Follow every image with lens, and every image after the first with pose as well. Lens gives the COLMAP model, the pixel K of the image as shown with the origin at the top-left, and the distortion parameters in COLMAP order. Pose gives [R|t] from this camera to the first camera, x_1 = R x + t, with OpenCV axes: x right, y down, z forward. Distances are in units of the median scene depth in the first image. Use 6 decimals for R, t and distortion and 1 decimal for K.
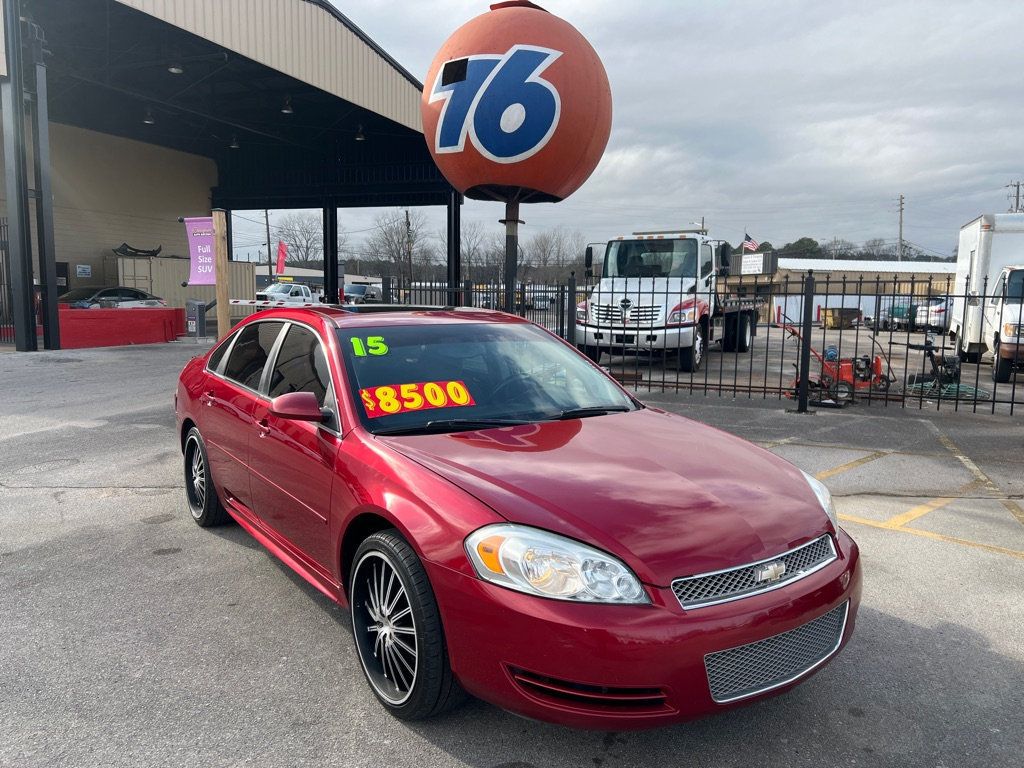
lens RADIAL K [[765.5, 0, 518.5], [0, 765.5, 386.5], [0, 0, 1]] dist [0.015217, 0.002283]
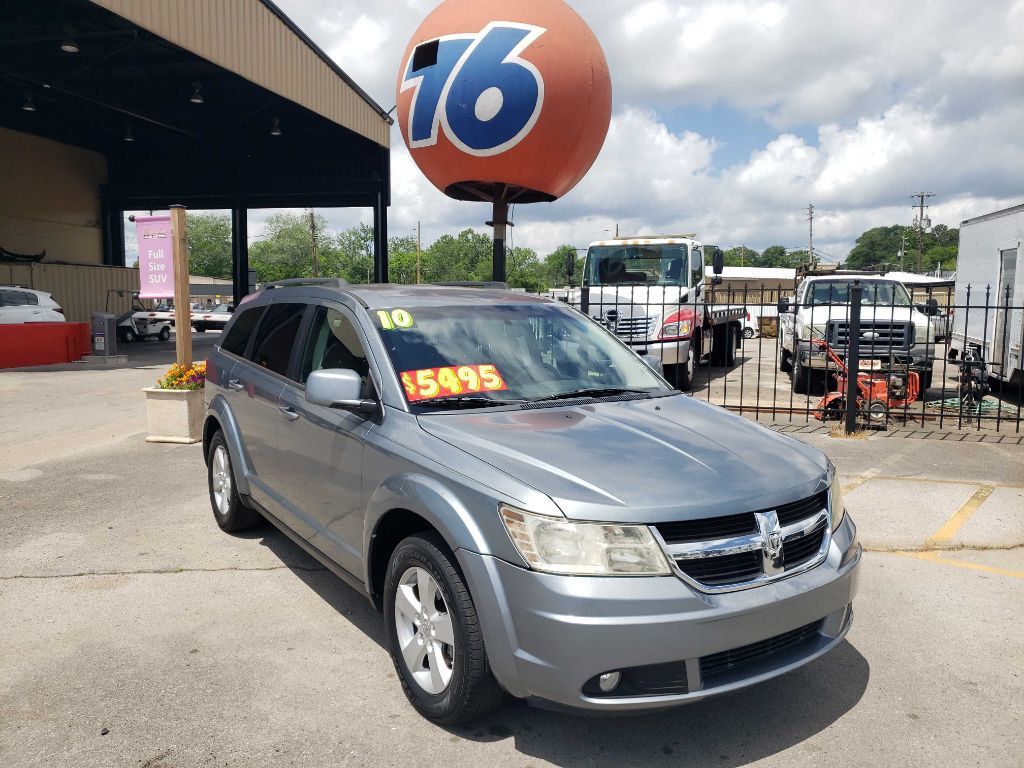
lens RADIAL K [[794.4, 0, 512.0], [0, 794.4, 384.0], [0, 0, 1]] dist [0.000785, 0.005215]
pose [[0.992844, -0.015542, 0.118406, -0.092321], [0.017495, 0.999727, -0.015471, -0.014095], [-0.118133, 0.017432, 0.992845, 0.080499]]
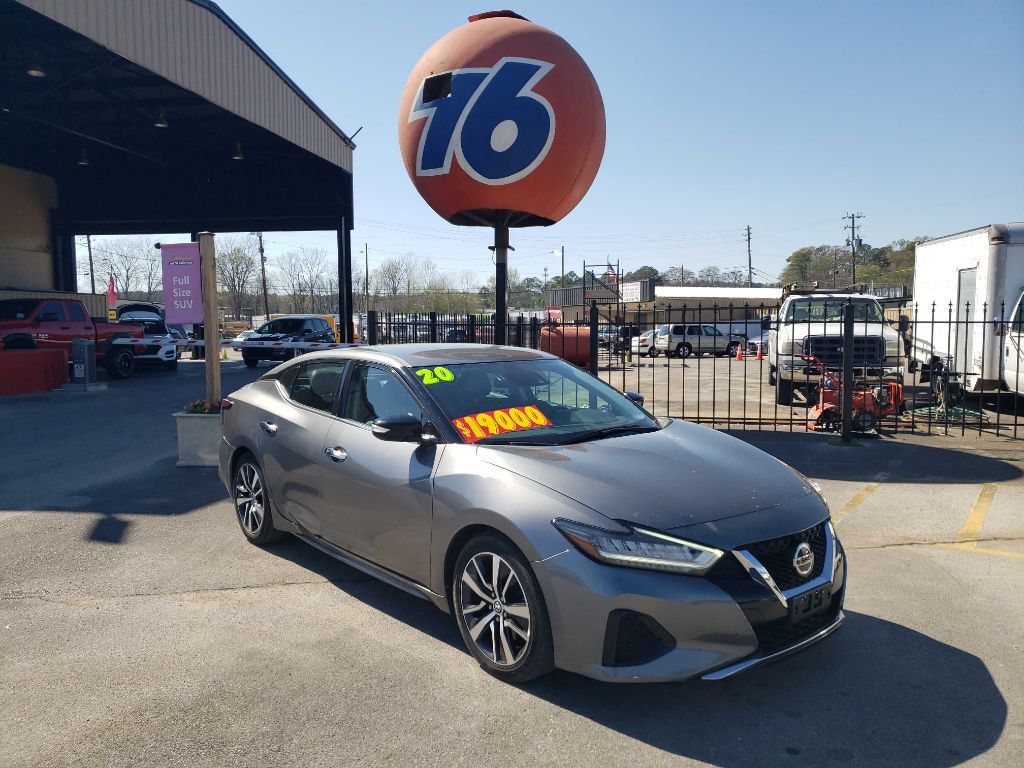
lens RADIAL K [[794.4, 0, 512.0], [0, 794.4, 384.0], [0, 0, 1]] dist [0.000785, 0.005215]
pose [[0.980785, -0.031170, 0.192587, -0.159560], [0.039501, 0.998436, -0.039571, -0.013232], [-0.191052, 0.046418, 0.980482, 0.066458]]
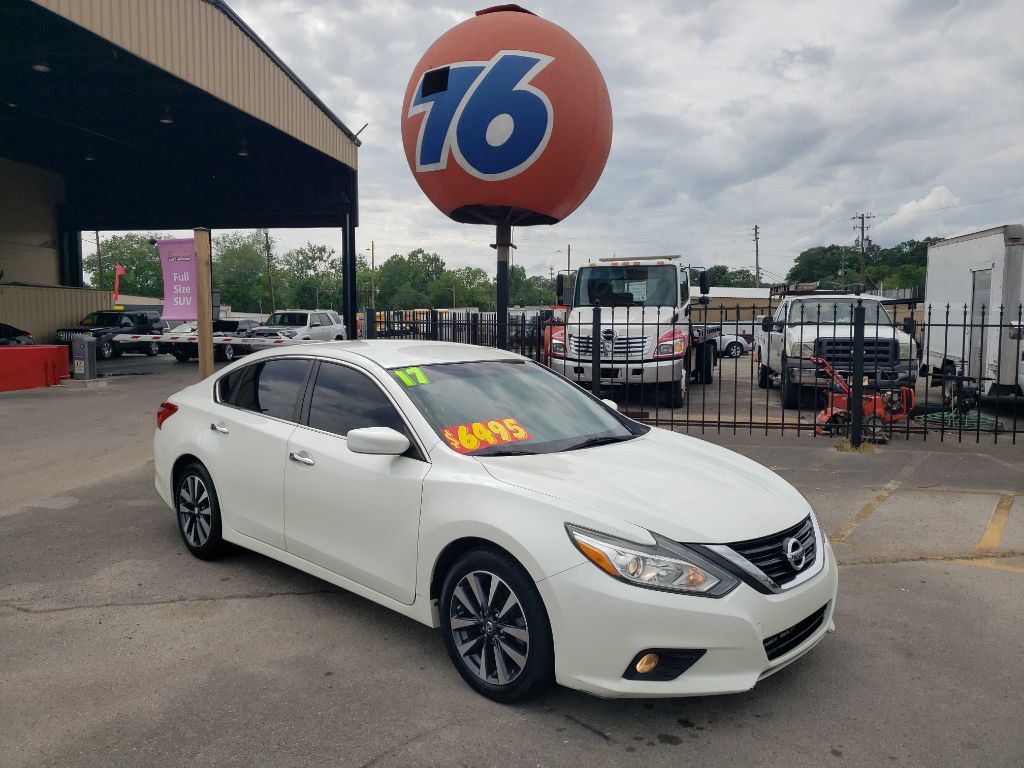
lens RADIAL K [[793.7, 0, 505.1], [0, 793.7, 380.0], [0, 0, 1]] dist [0.002428, 0.004038]
pose [[0.983932, -0.021814, 0.177205, -0.151924], [0.029885, 0.998628, -0.043003, -0.015951], [-0.176024, 0.047608, 0.983234, 0.080828]]
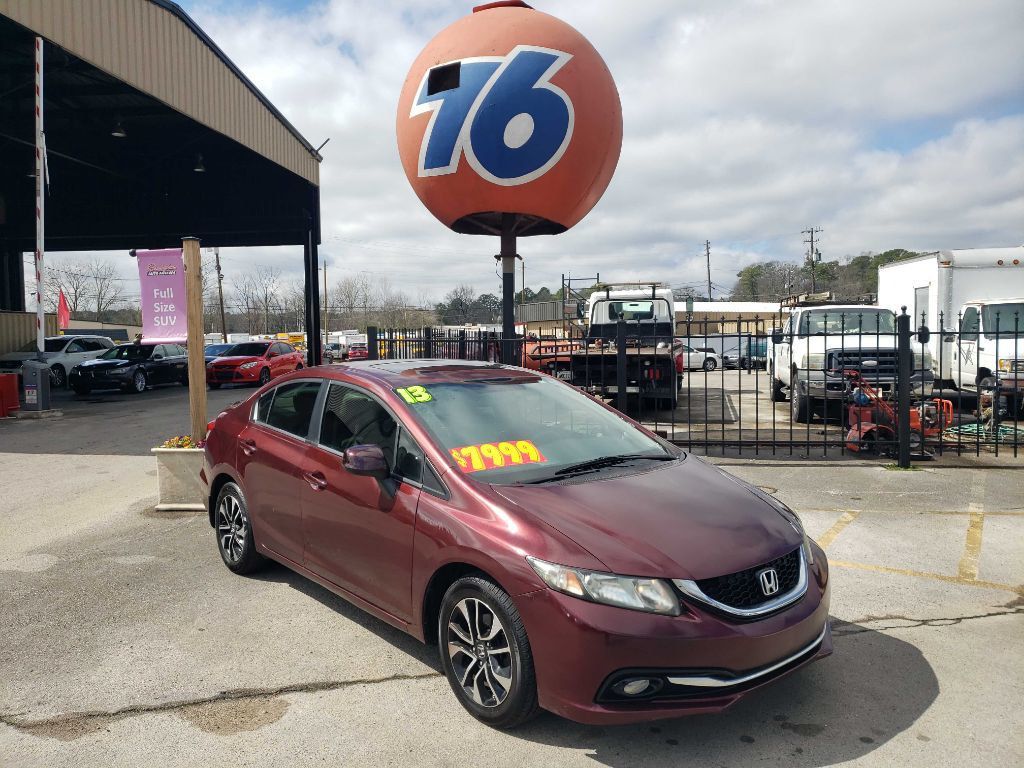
lens RADIAL K [[789.4, 0, 502.1], [0, 789.4, 375.6], [0, 0, 1]] dist [0.007294, 0.003315]
pose [[0.970572, -0.037799, 0.237827, -0.195472], [0.055495, 0.996130, -0.068154, -0.024373], [-0.234331, 0.079347, 0.968913, 0.153914]]
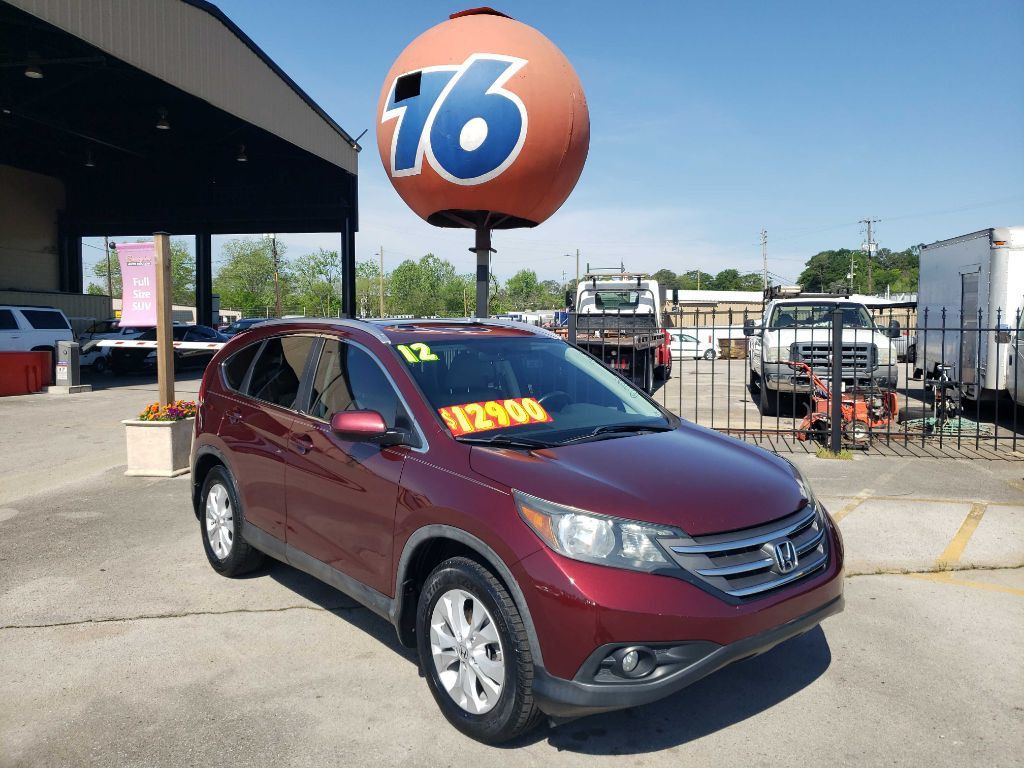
lens RADIAL K [[792.8, 0, 518.8], [0, 792.8, 360.8], [0, 0, 1]] dist [0.007475, 0.001618]
pose [[0.983883, -0.019178, 0.177781, -0.115576], [0.032479, 0.996860, -0.072212, -0.016977], [-0.175838, 0.076822, 0.981417, 0.087436]]
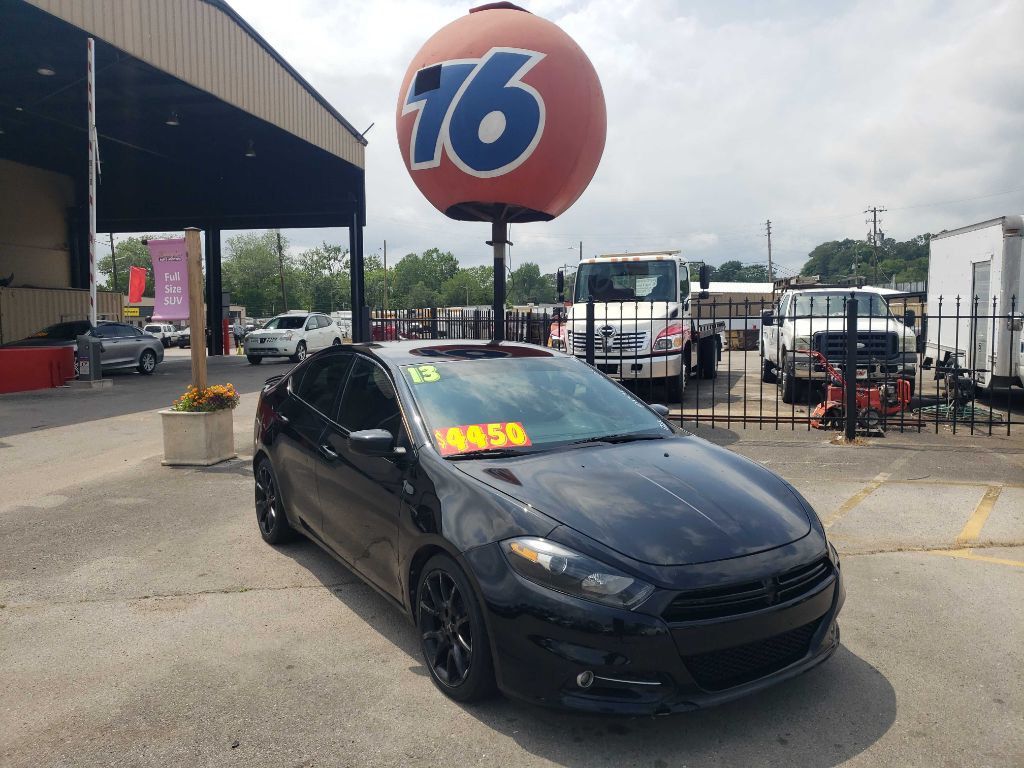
lens RADIAL K [[791.9, 0, 513.0], [0, 791.9, 379.4], [0, 0, 1]] dist [0.005746, 0.001890]
pose [[0.985421, -0.031624, 0.167168, -0.133437], [0.039011, 0.998393, -0.041093, -0.014051], [-0.165600, 0.047015, 0.985072, 0.076667]]
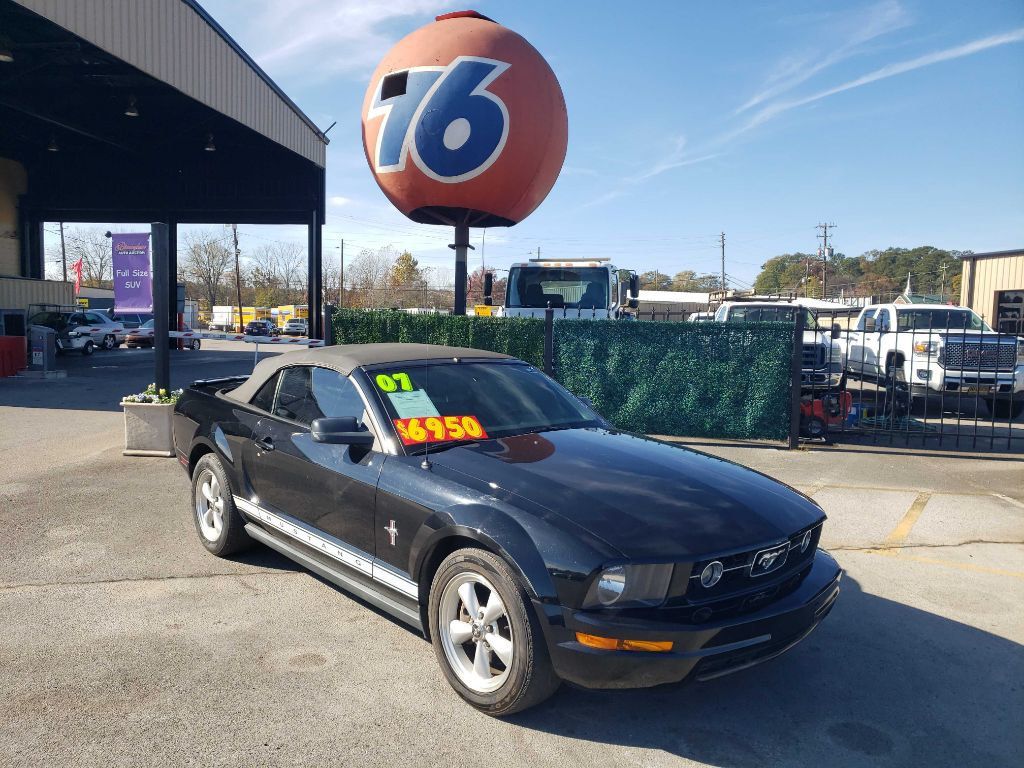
lens RADIAL K [[791.7, 0, 501.6], [0, 791.7, 381.6], [0, 0, 1]] dist [0.004224, 0.005155]
pose [[0.977650, -0.005982, 0.210152, -0.139886], [0.014946, 0.999044, -0.041092, -0.012114], [-0.209705, 0.043315, 0.976805, 0.060760]]
